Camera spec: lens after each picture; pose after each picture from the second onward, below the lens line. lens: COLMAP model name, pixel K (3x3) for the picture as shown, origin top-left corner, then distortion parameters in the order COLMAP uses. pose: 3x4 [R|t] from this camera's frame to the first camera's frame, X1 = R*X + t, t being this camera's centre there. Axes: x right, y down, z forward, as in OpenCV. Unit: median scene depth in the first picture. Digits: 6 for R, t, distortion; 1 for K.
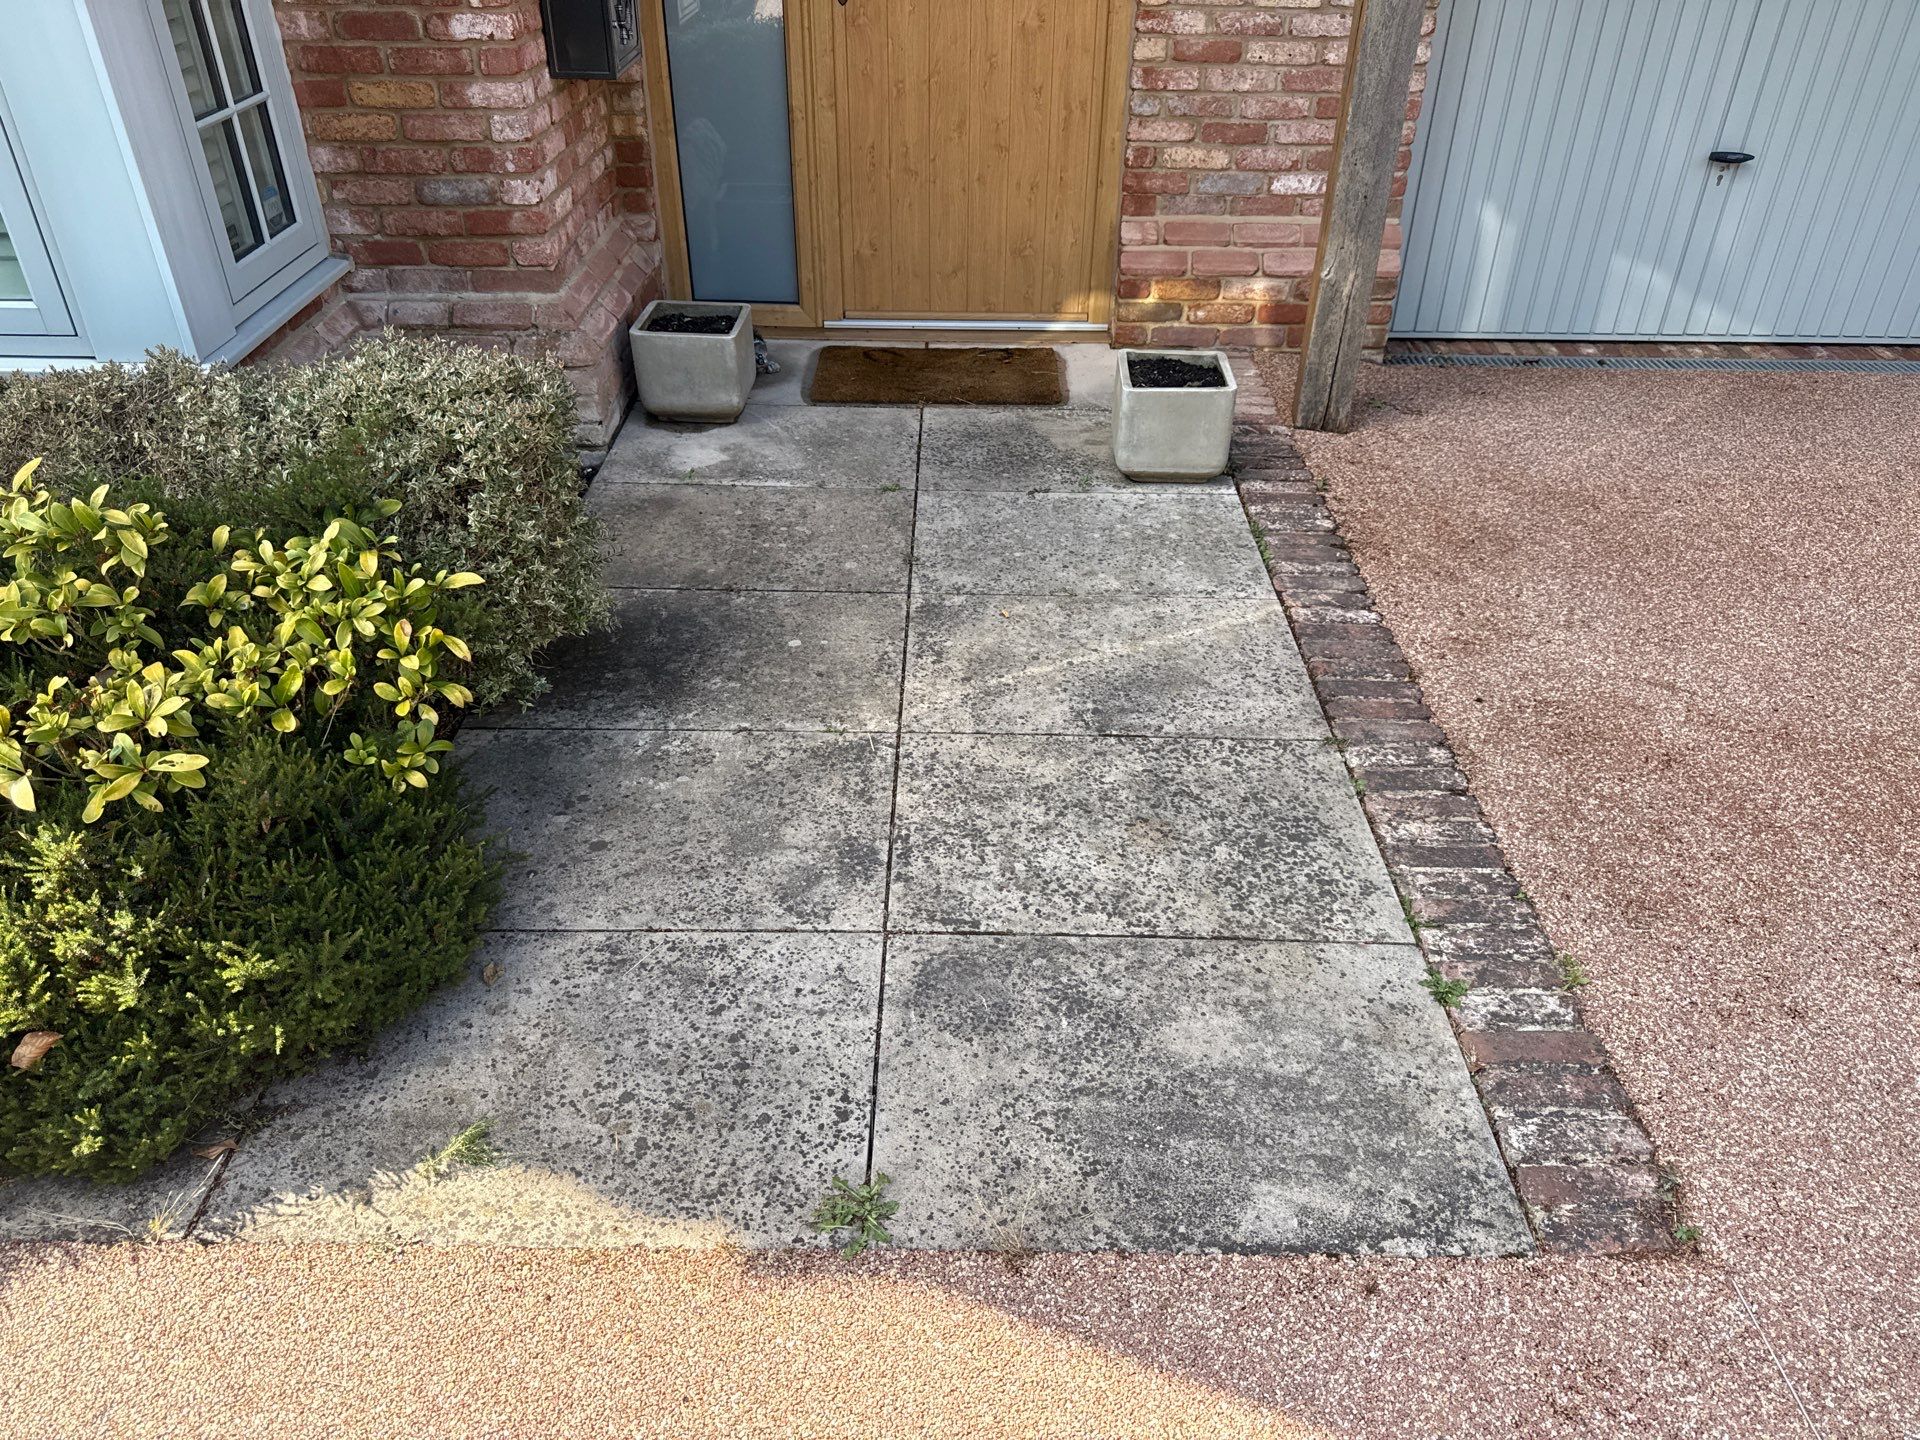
lens RADIAL K [[1350.7, 0, 963.8], [0, 1350.7, 709.7], [0, 0, 1]] dist [0.044906, -0.052269]
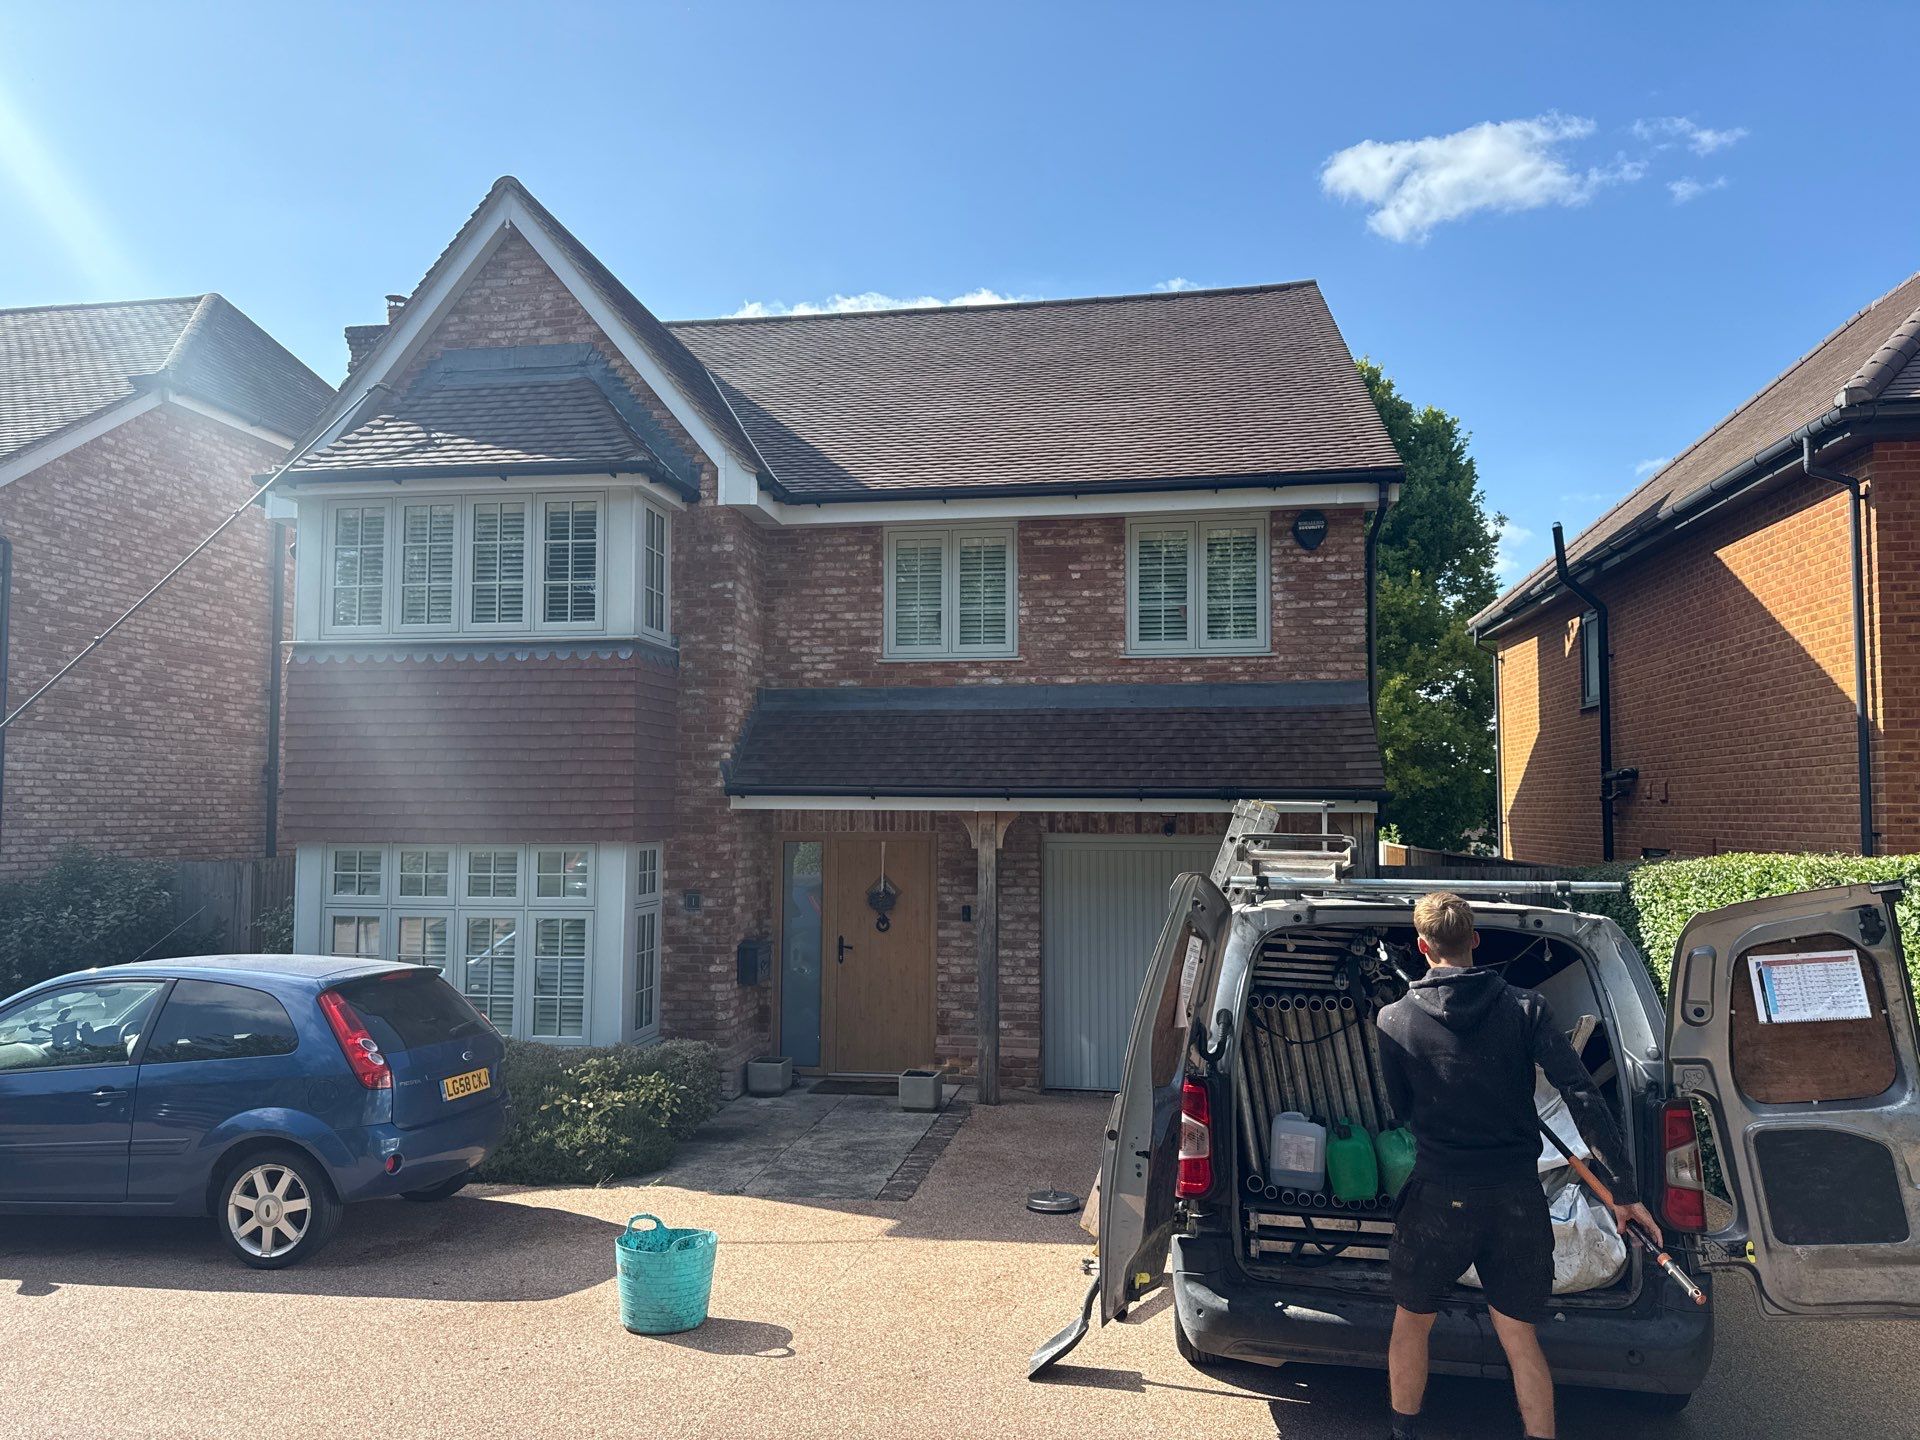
lens RADIAL K [[1350.7, 0, 976.0], [0, 1350.7, 726.0], [0, 0, 1]] dist [0.044906, -0.052269]
pose [[0.988718, -0.019121, -0.148560, 0.726932], [-0.075748, 0.791819, -0.606041, 0.929774], [0.129221, 0.610457, 0.781437, -1.759136]]
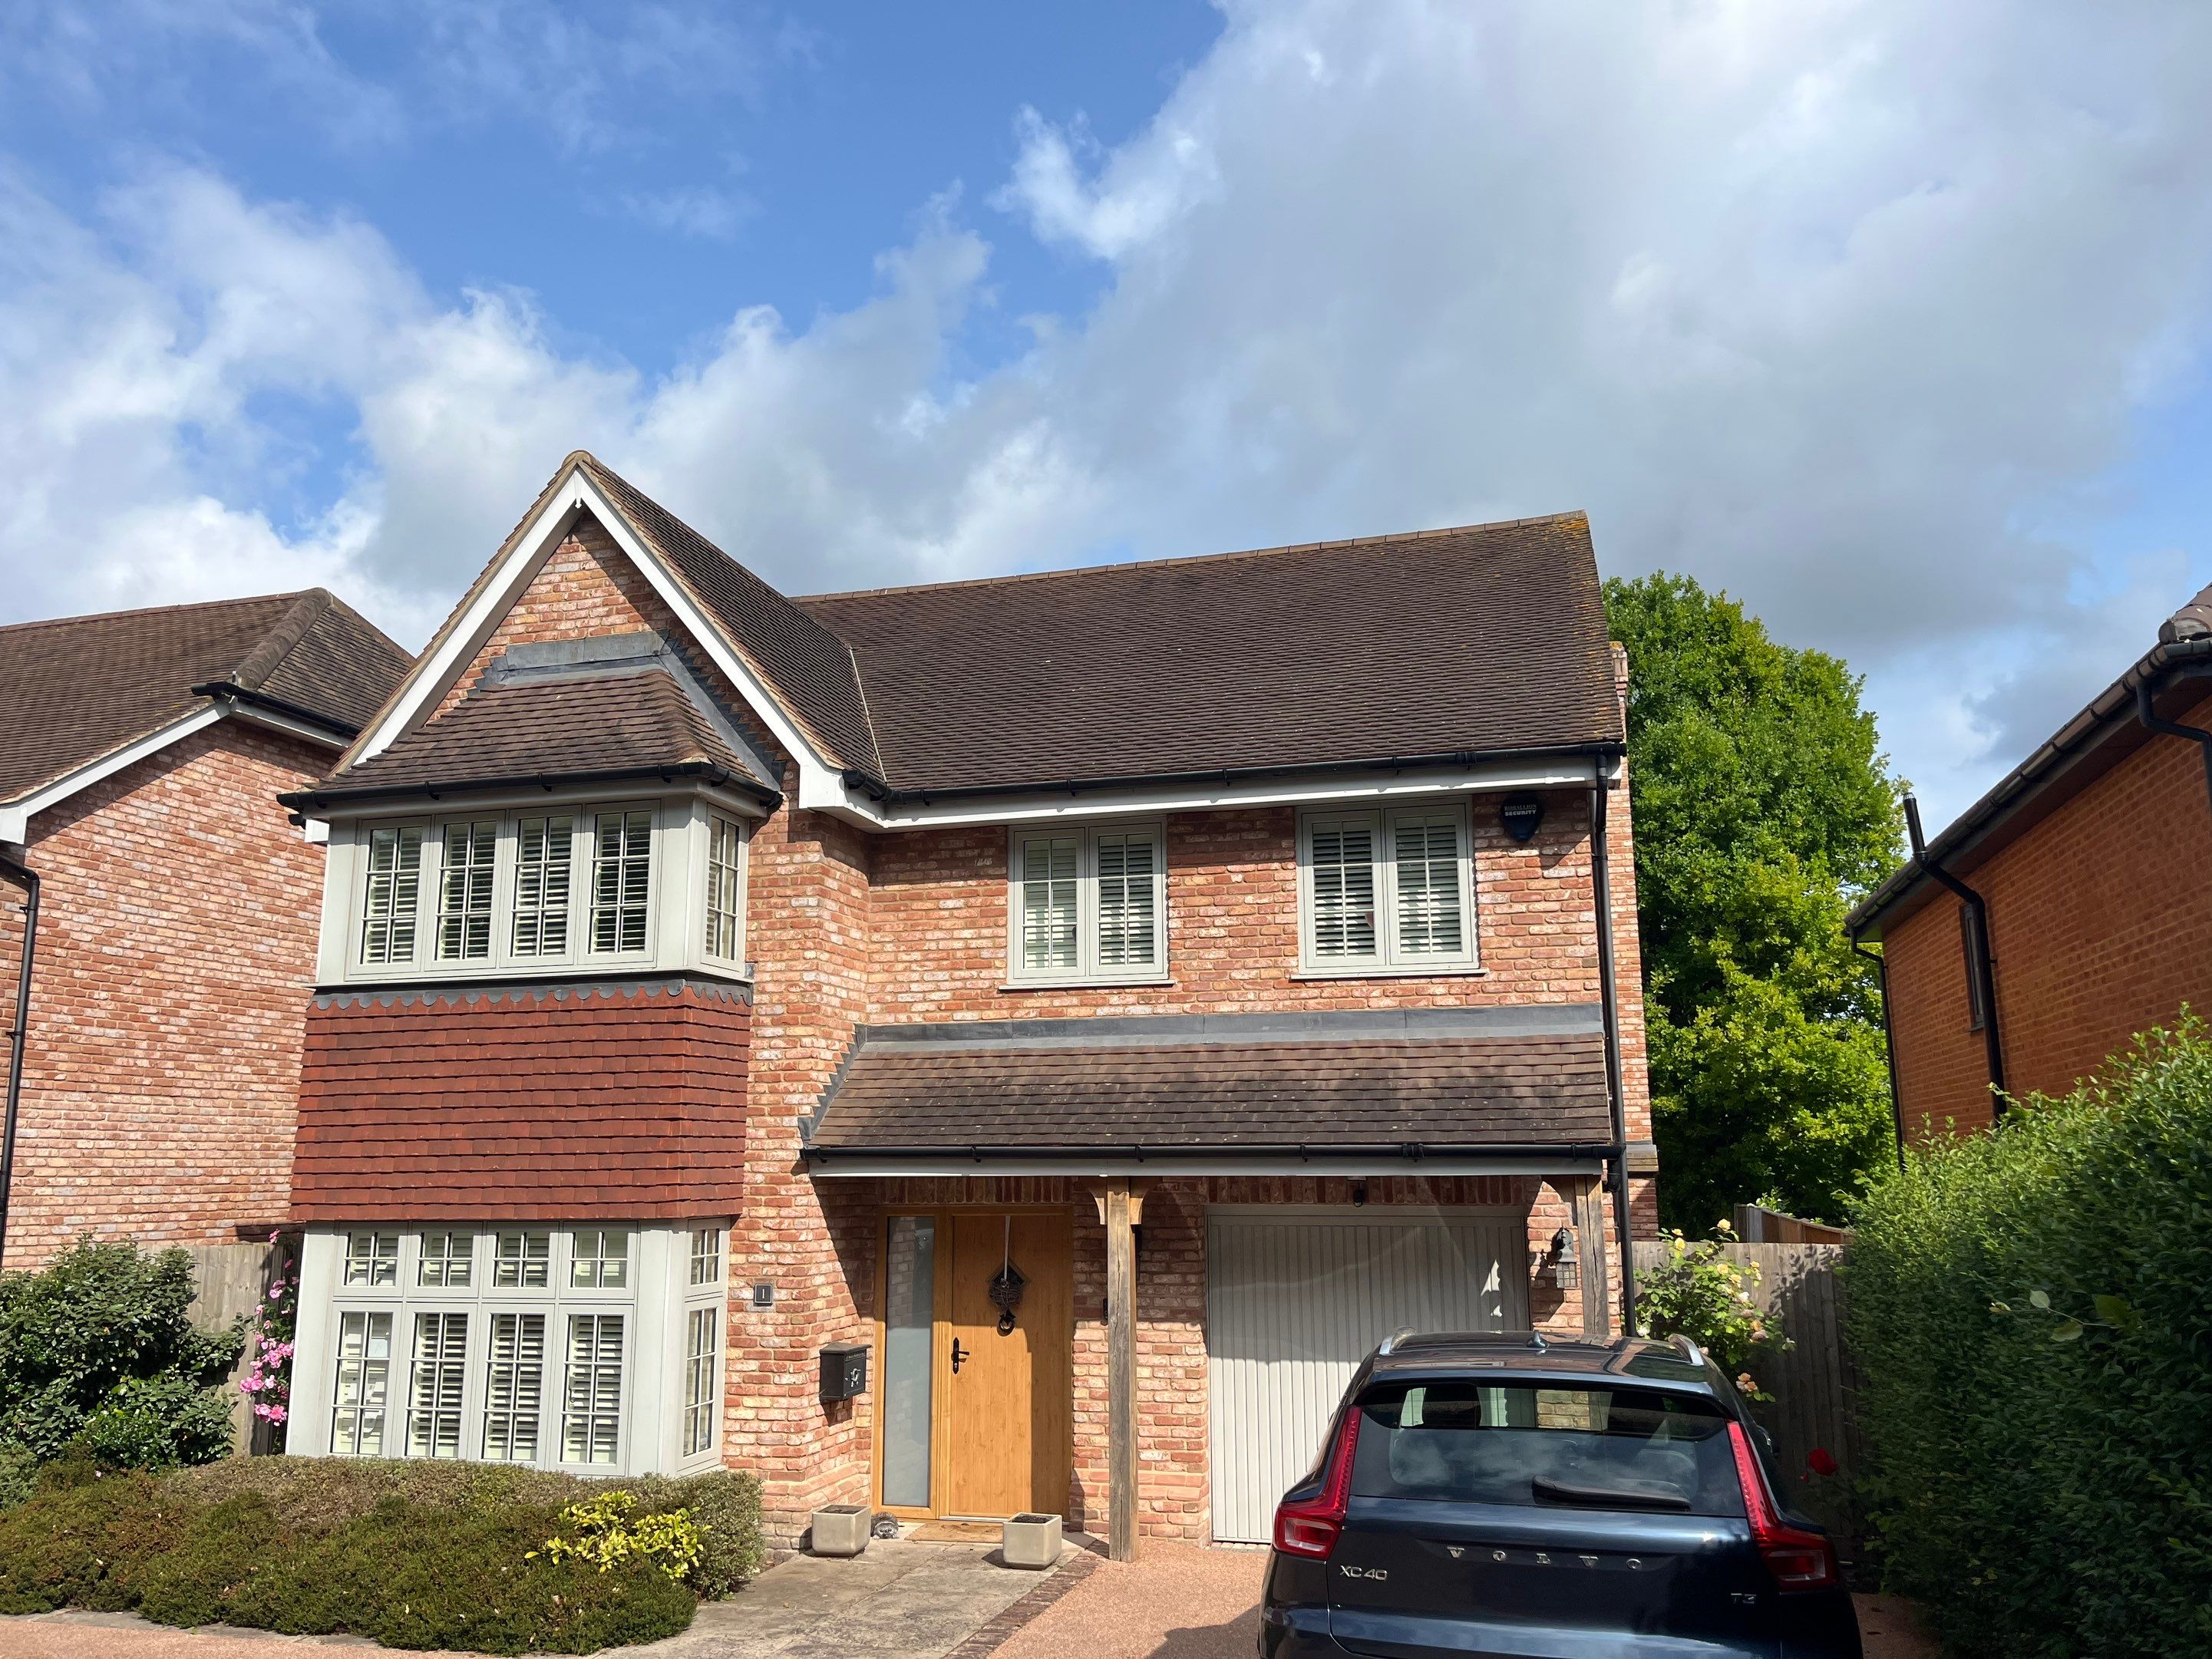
lens RADIAL K [[1679.0, 0, 1068.5], [0, 1679.0, 812.5], [0, 0, 1]] dist [0.027847, -0.031087]
pose [[0.965942, -0.072199, -0.248483, 1.005806], [-0.129676, 0.695931, -0.706303, 0.932379], [0.223922, 0.714470, 0.662866, -1.757993]]
